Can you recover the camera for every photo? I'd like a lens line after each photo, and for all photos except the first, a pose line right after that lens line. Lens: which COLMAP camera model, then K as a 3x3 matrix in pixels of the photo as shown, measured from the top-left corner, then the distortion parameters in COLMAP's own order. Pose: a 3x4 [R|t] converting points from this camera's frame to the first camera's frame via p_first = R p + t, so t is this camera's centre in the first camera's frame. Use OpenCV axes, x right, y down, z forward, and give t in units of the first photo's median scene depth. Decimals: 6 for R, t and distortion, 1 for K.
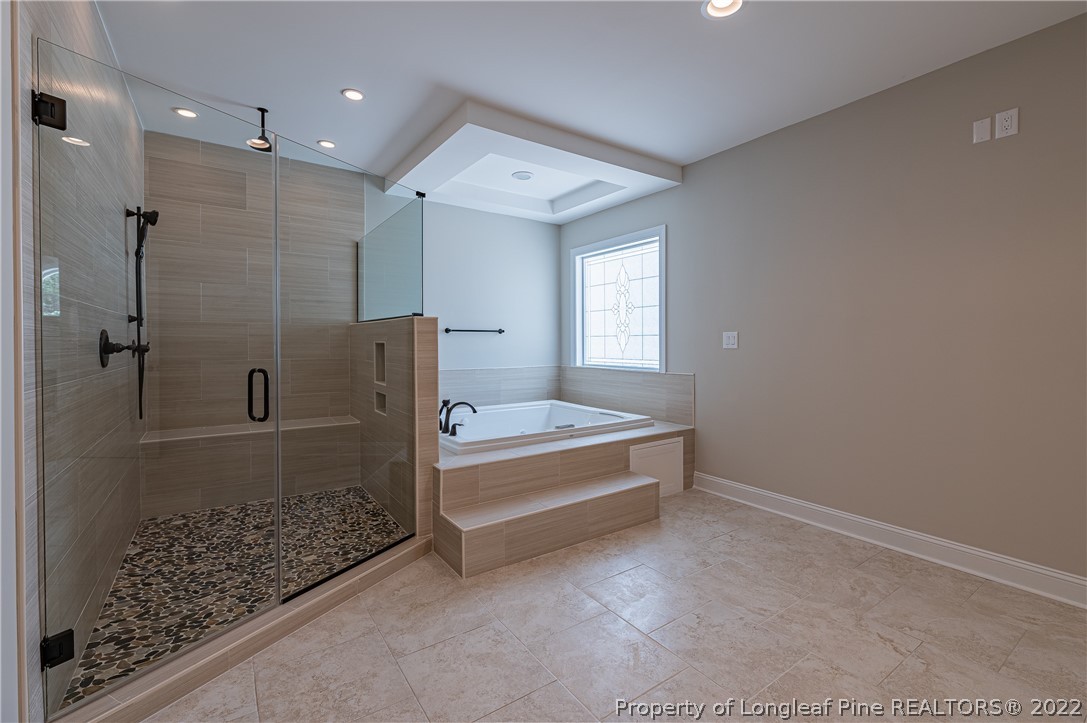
lens RADIAL K [[482.8, 0, 580.5], [0, 482.8, 347.9], [0, 0, 1]] dist [-0.002140, -0.000387]
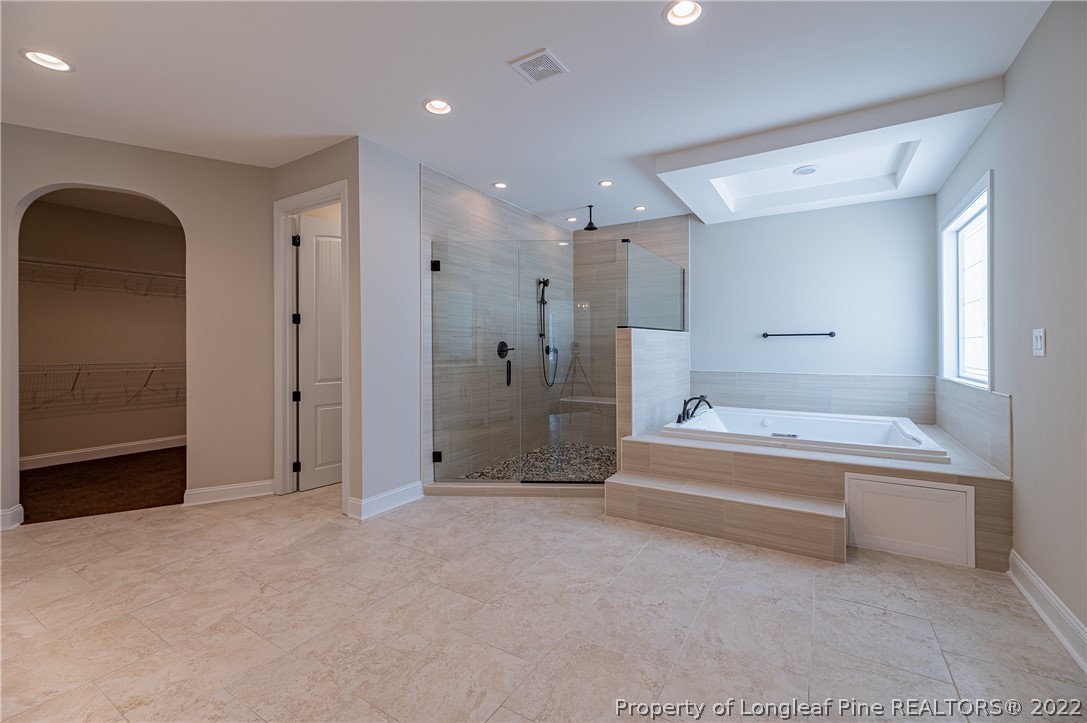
lens RADIAL K [[468.2, 0, 540.3], [0, 468.2, 349.7], [0, 0, 1]] dist [0.002276, 0.000057]
pose [[0.367128, 0.005323, -0.930155, 0.722093], [-0.008721, 0.999959, 0.002280, -0.003983], [0.930130, 0.007274, 0.367160, 0.238281]]
